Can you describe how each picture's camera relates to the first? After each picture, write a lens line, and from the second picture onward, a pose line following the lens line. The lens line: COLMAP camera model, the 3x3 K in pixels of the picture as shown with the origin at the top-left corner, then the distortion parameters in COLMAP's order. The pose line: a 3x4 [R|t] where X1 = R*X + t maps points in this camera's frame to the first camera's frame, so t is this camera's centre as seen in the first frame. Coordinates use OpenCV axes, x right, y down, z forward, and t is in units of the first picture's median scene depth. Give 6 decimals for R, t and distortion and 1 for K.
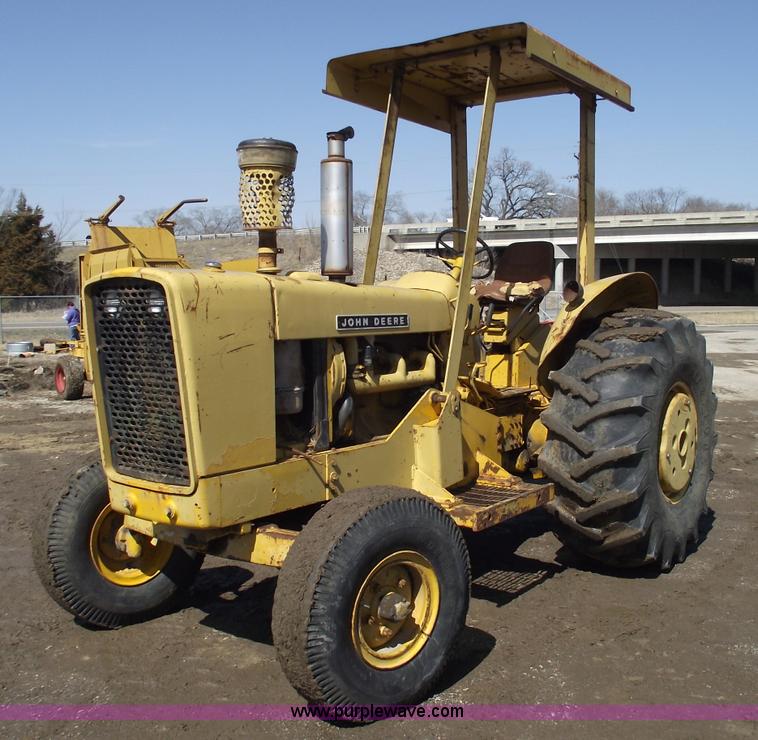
lens RADIAL K [[894.0, 0, 380.9], [0, 894.0, 364.5], [0, 0, 1]] dist [-0.064764, 0.000000]
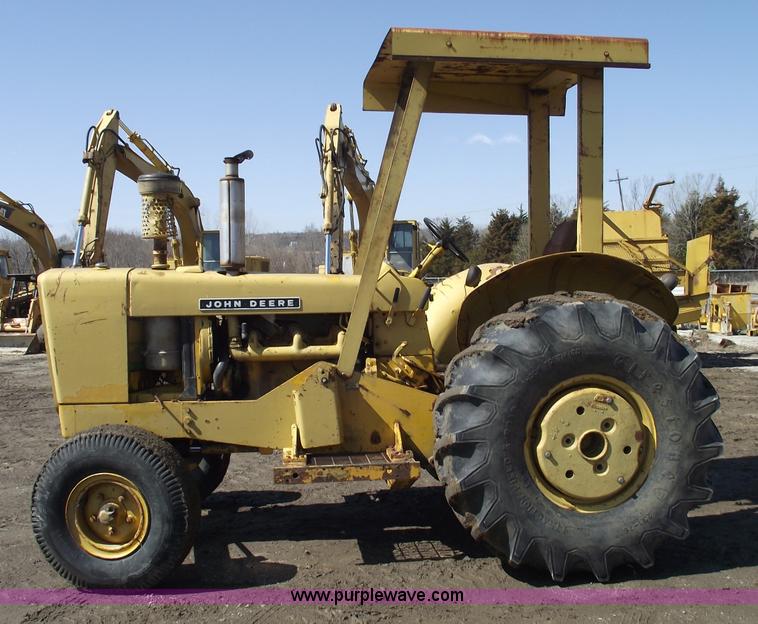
lens RADIAL K [[809.0, 0, 377.4], [0, 809.0, 306.6], [0, 0, 1]] dist [-0.061402, 0.000000]
pose [[0.679299, 0.016243, -0.733682, 0.919046], [-0.039186, 0.999132, -0.014162, -0.033923], [0.732815, 0.038371, 0.679345, 0.352436]]
